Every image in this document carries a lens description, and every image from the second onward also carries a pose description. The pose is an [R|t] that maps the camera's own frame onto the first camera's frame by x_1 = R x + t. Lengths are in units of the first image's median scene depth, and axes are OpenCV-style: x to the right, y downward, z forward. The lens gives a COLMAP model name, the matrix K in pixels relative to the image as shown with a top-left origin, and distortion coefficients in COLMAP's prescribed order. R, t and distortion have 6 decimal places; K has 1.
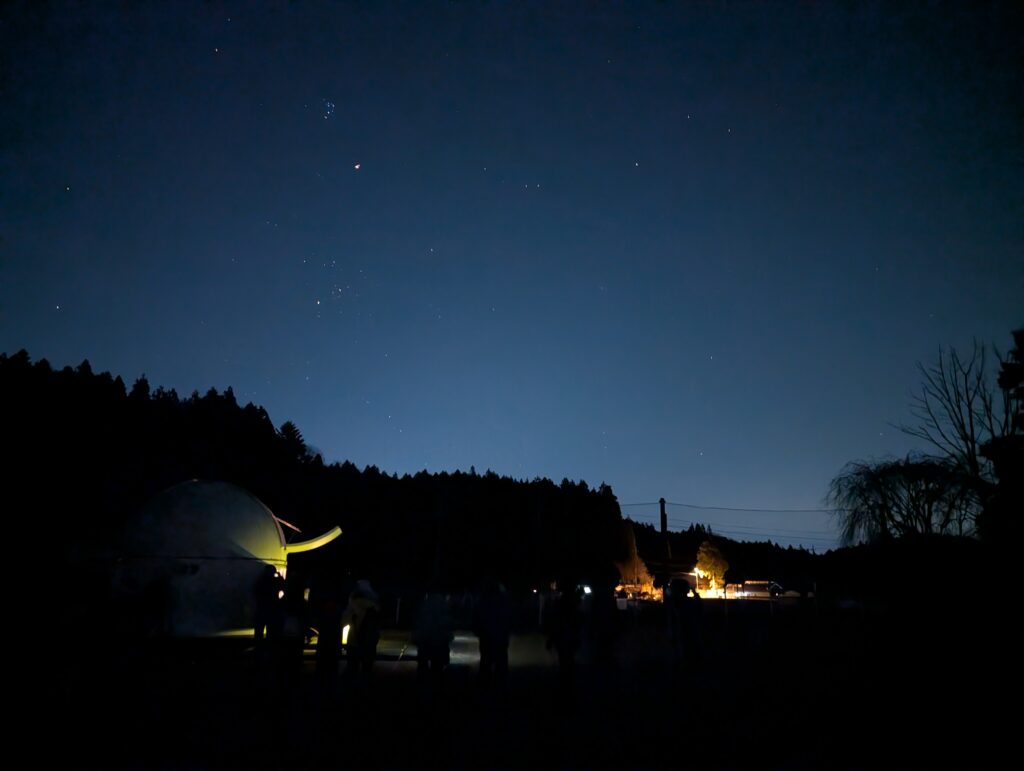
lens RADIAL K [[729.3, 0, 512.0], [0, 729.3, 385.5], [0, 0, 1]] dist [0.037049, 0.000146]
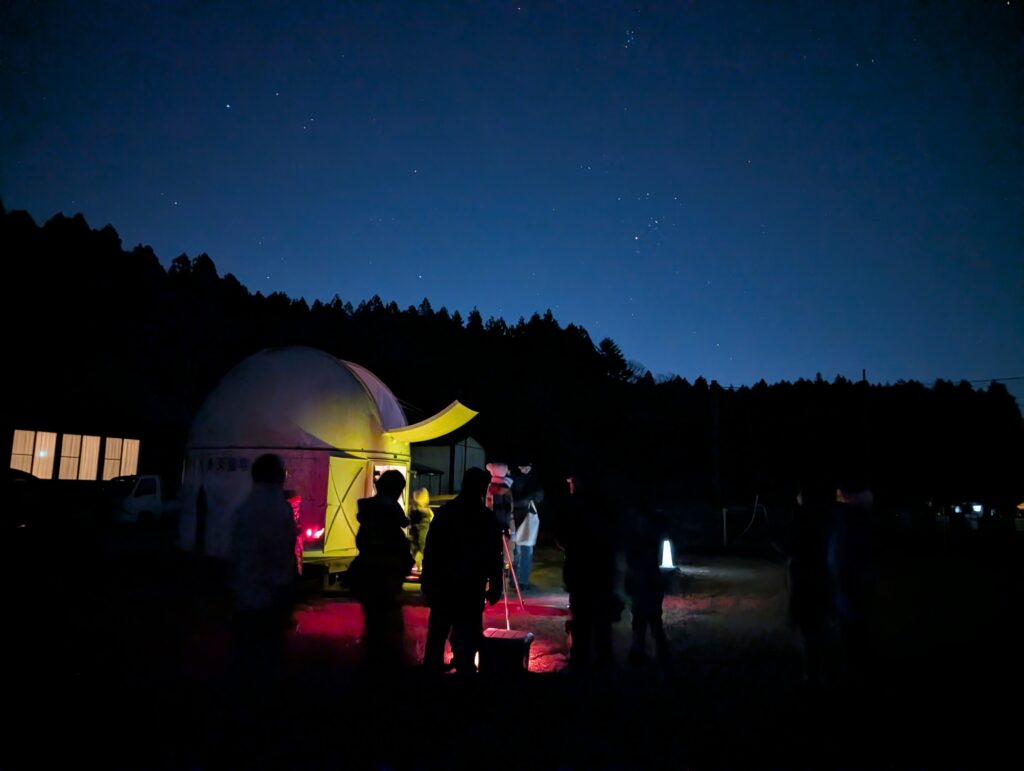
lens RADIAL K [[729.3, 0, 512.0], [0, 729.3, 385.5], [0, 0, 1]] dist [0.037049, 0.000146]
pose [[0.896496, -0.067217, -0.437924, 0.008562], [0.115568, 0.989684, 0.084679, 0.013741], [0.427714, -0.126524, 0.895015, 0.046719]]
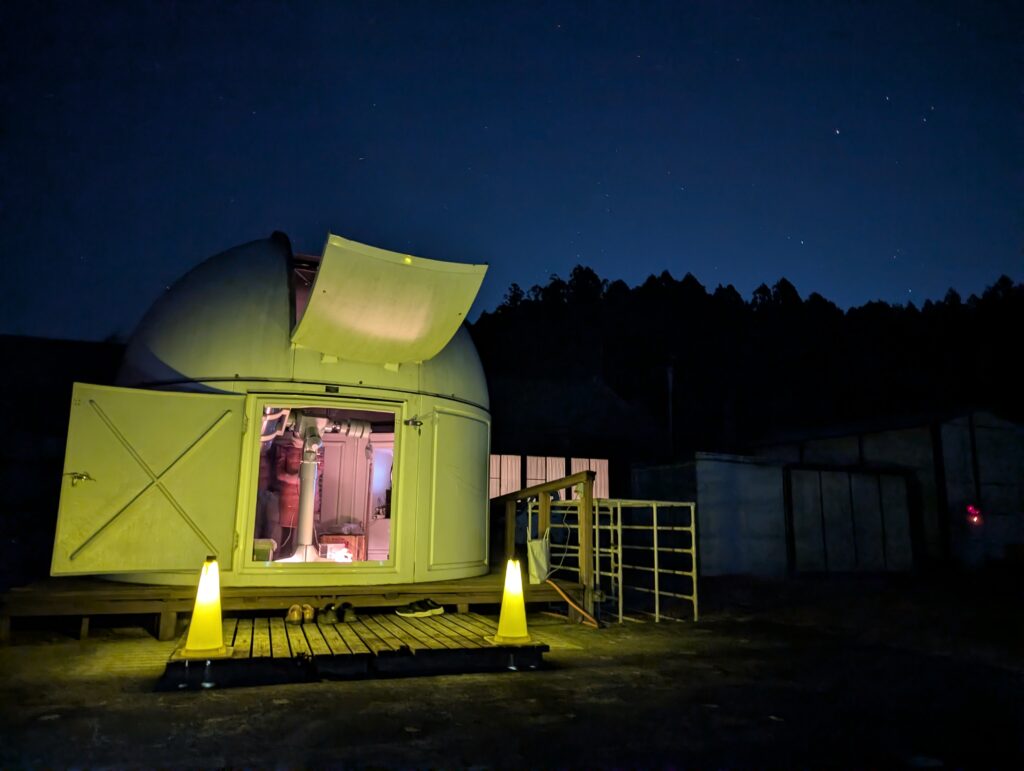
lens RADIAL K [[729.3, 0, 512.0], [0, 729.3, 385.5], [0, 0, 1]] dist [0.037049, 0.000146]
pose [[0.265593, -0.190700, -0.945036, 0.002704], [0.244910, 0.961431, -0.125179, 0.030438], [0.932459, -0.198202, 0.302054, 0.098386]]
